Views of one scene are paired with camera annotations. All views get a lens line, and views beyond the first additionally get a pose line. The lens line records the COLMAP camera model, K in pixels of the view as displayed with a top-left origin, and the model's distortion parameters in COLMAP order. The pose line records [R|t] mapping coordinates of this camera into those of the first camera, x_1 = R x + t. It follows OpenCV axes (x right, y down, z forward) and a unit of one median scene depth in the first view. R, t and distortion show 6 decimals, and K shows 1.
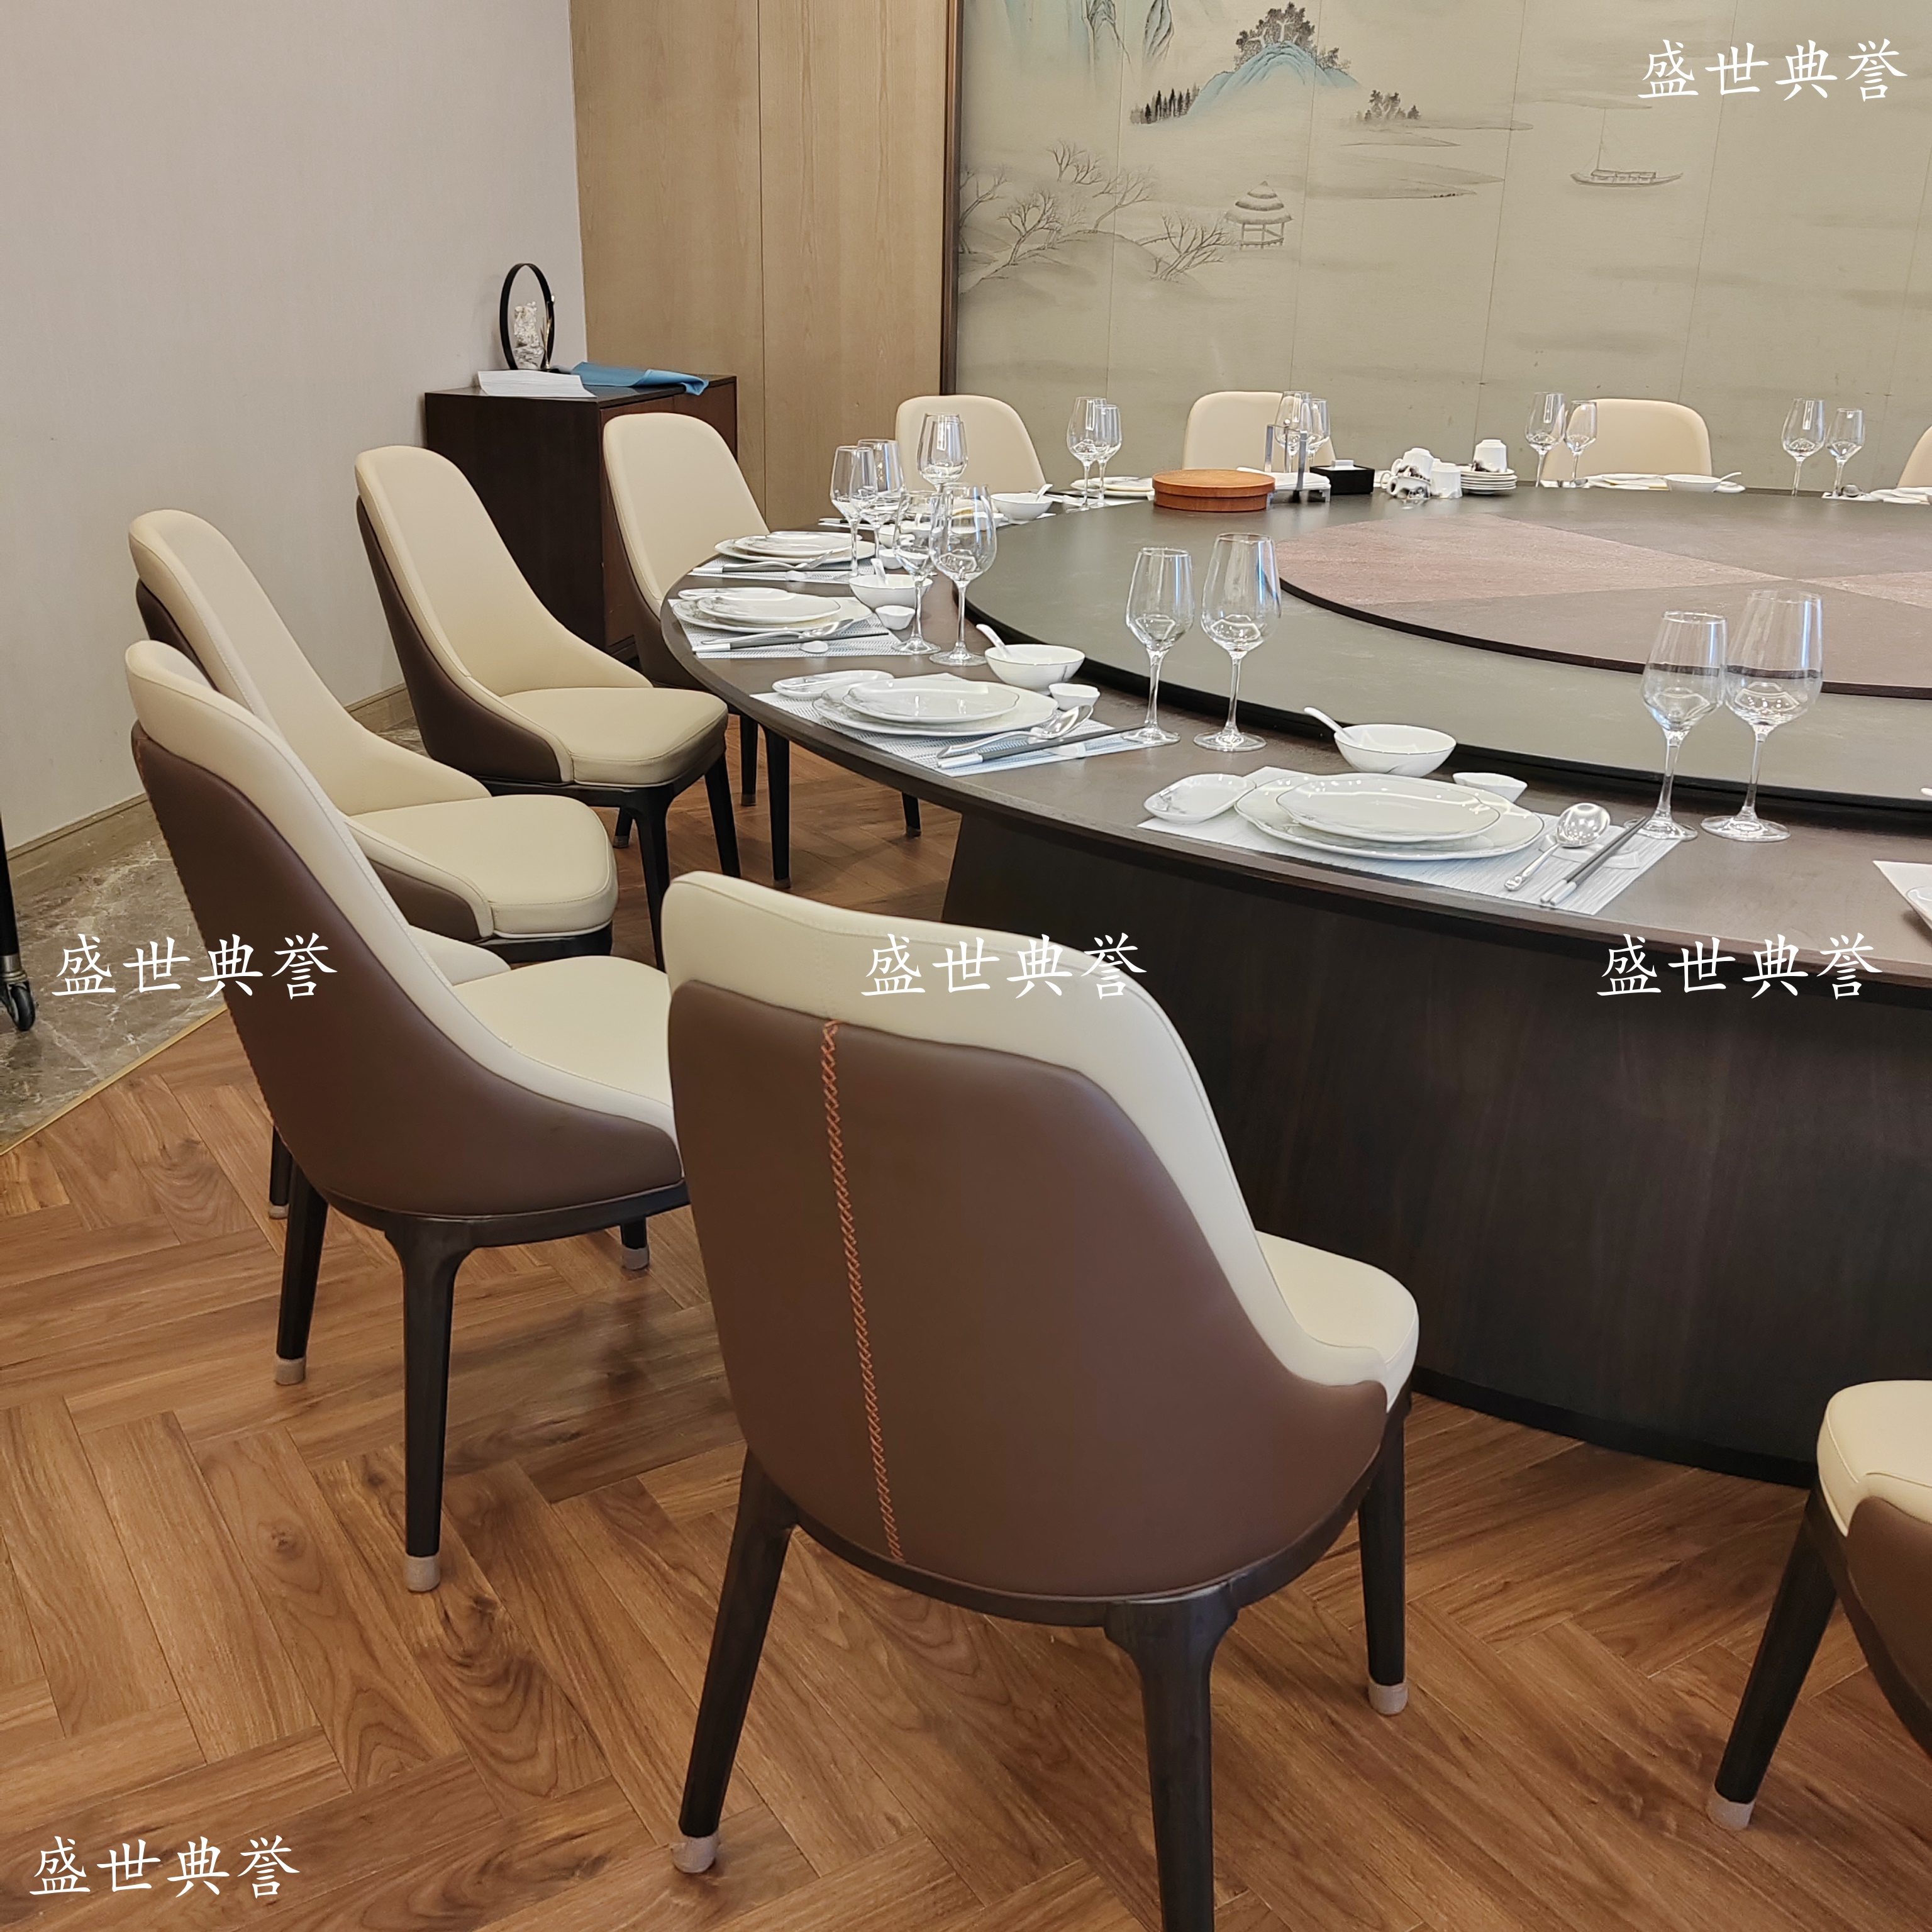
lens RADIAL K [[1925.5, 0, 966.0], [0, 1925.5, 966.0], [0, 0, 1]] dist [0.067771, -0.095918]
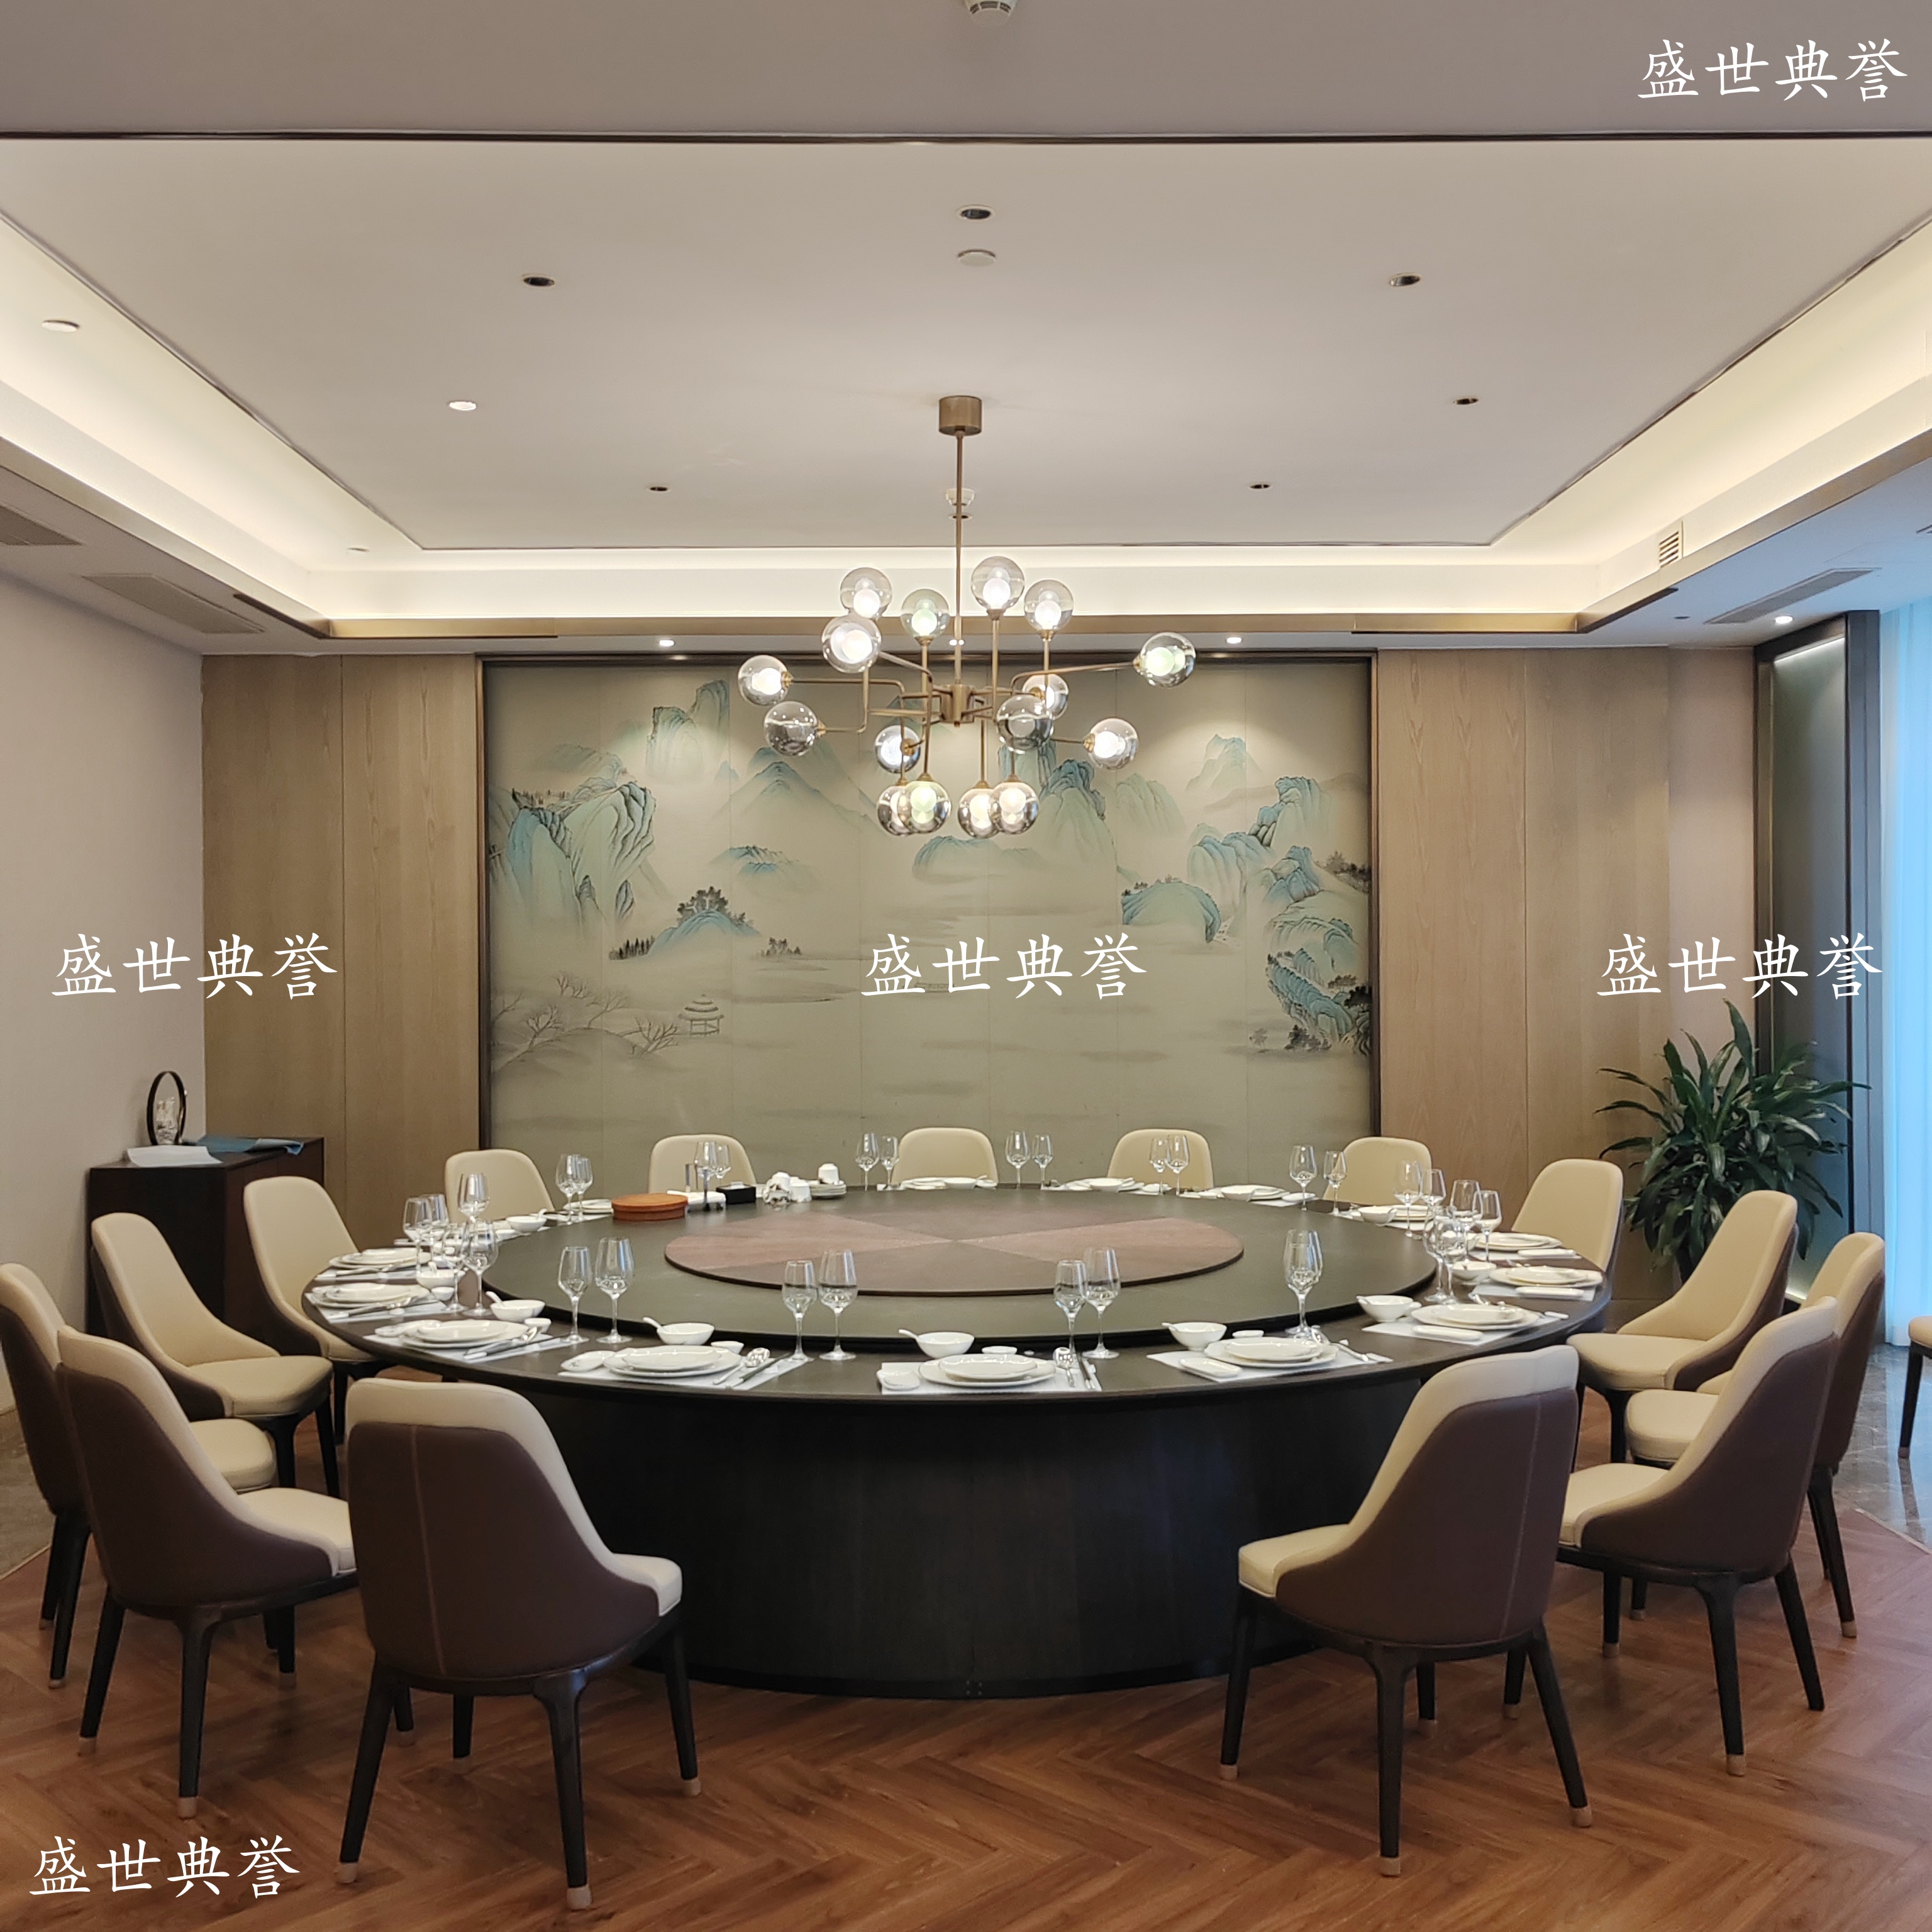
lens RADIAL K [[1925.5, 0, 966.0], [0, 1925.5, 966.0], [0, 0, 1]] dist [0.067771, -0.095918]
pose [[0.973915, -0.028968, 0.225055, 0.033934], [0.104440, 0.937742, -0.331258, 0.151512], [-0.201448, 0.346122, 0.916307, -0.713889]]
